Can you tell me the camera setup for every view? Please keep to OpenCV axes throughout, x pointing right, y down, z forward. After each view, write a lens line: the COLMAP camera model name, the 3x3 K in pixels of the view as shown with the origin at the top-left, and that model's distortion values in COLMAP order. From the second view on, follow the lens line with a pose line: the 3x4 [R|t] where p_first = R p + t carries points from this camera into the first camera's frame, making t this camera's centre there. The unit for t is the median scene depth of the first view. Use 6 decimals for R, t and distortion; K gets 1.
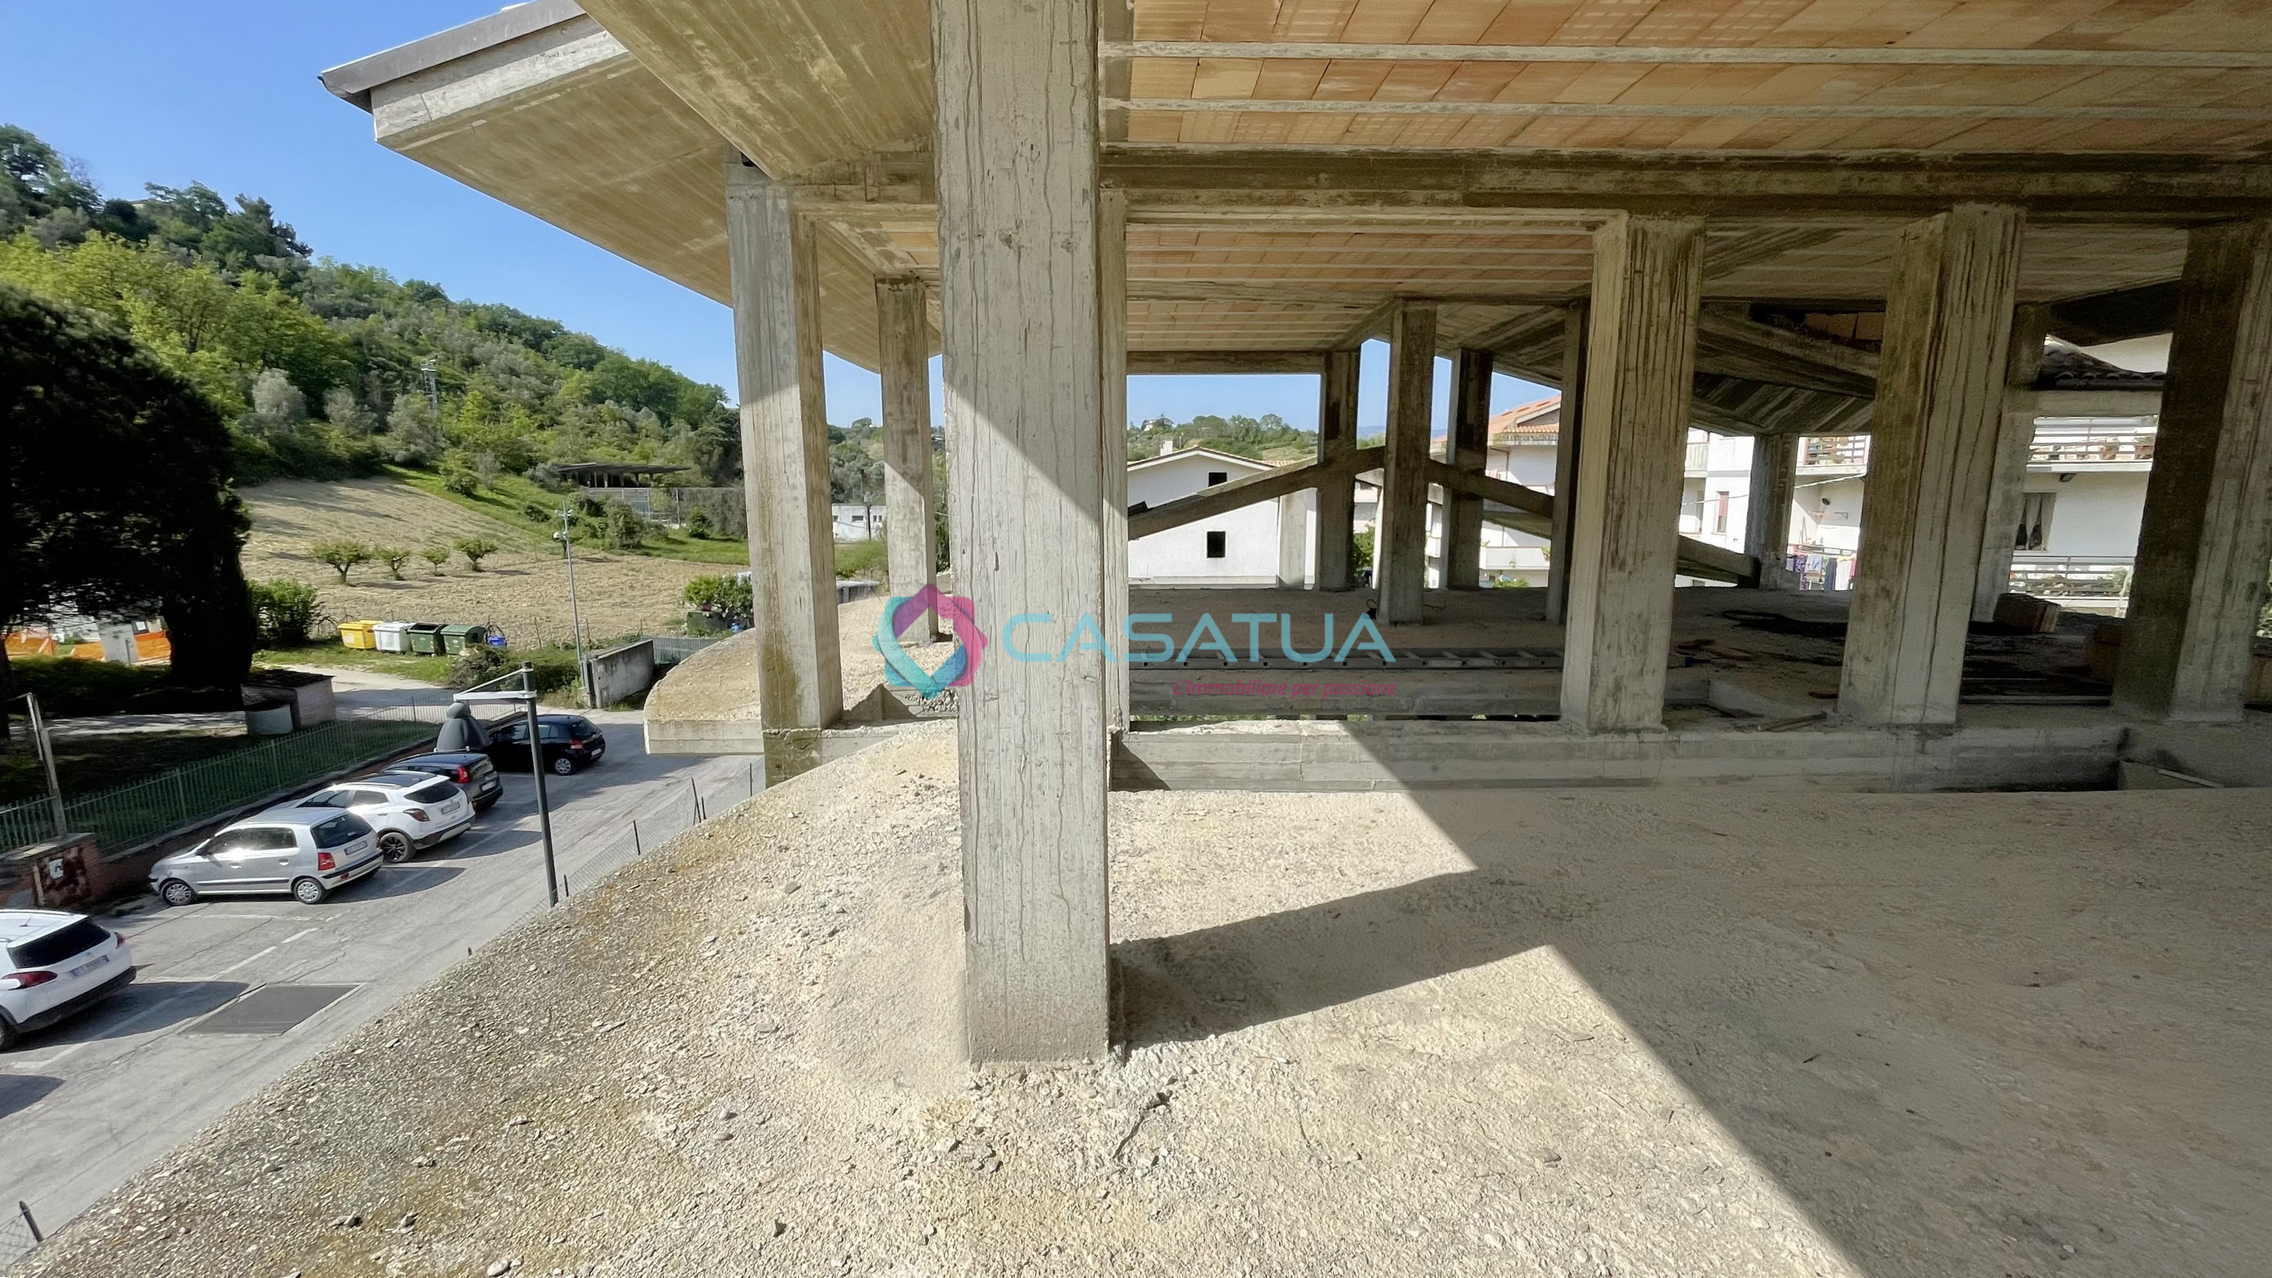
lens RADIAL K [[930.7, 0, 1131.6], [0, 930.7, 637.3], [0, 0, 1]] dist [-0.001818, 0.000146]
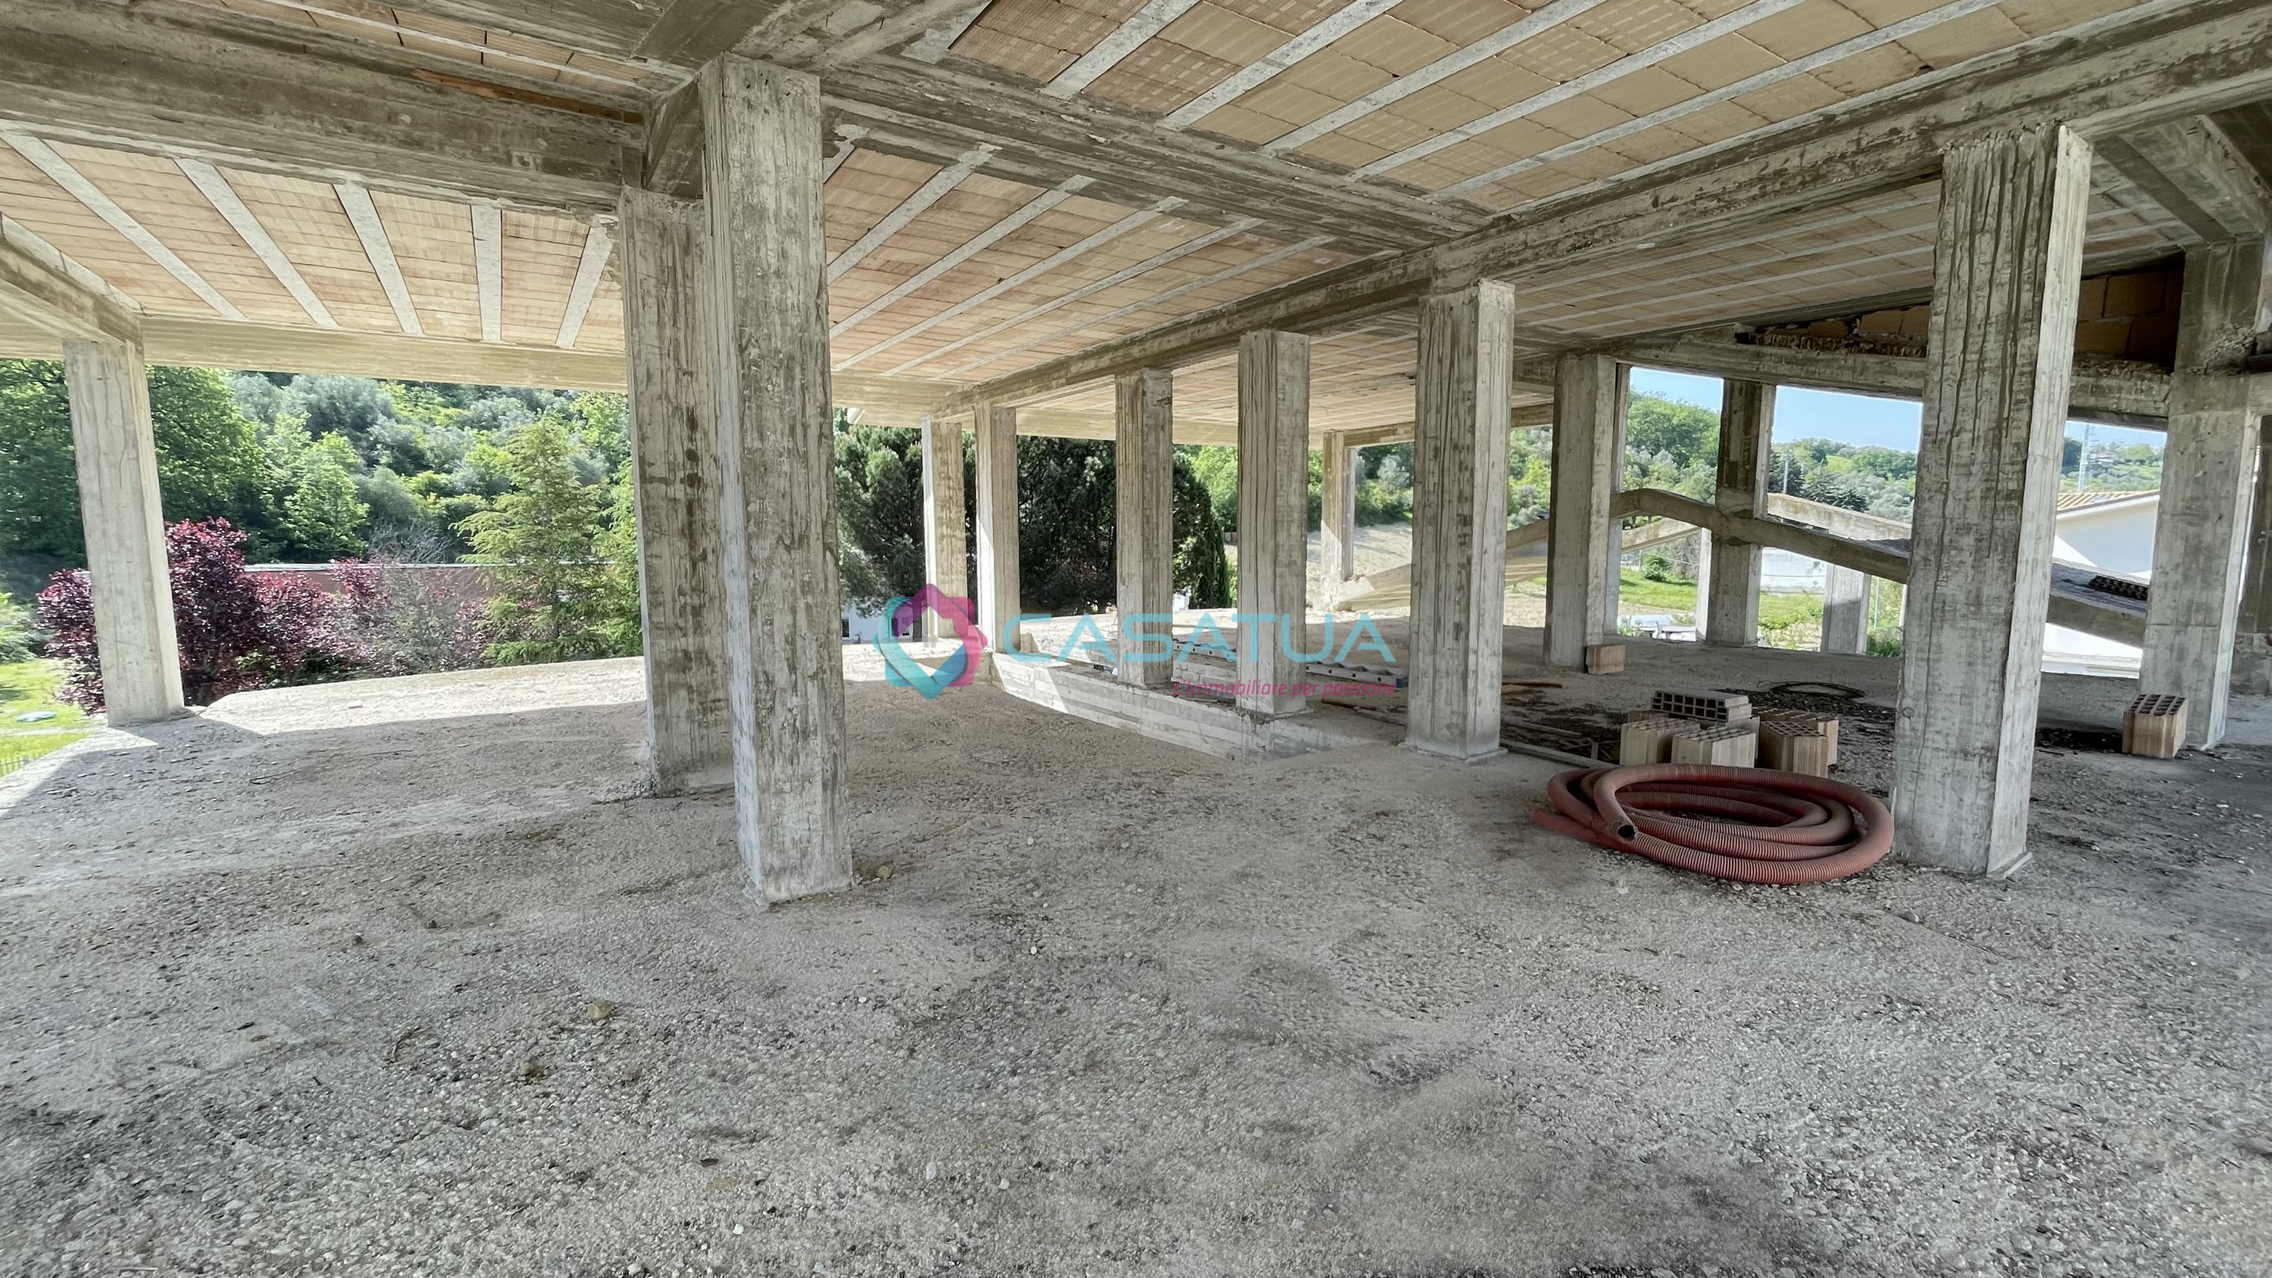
lens RADIAL K [[930.7, 0, 1135.0], [0, 930.7, 632.7], [0, 0, 1]] dist [-0.001818, 0.000146]
pose [[0.544298, 0.088978, -0.834160, 1.850557], [-0.130332, 0.991254, 0.020691, -0.022520], [0.828706, 0.097455, 0.551134, 0.117718]]
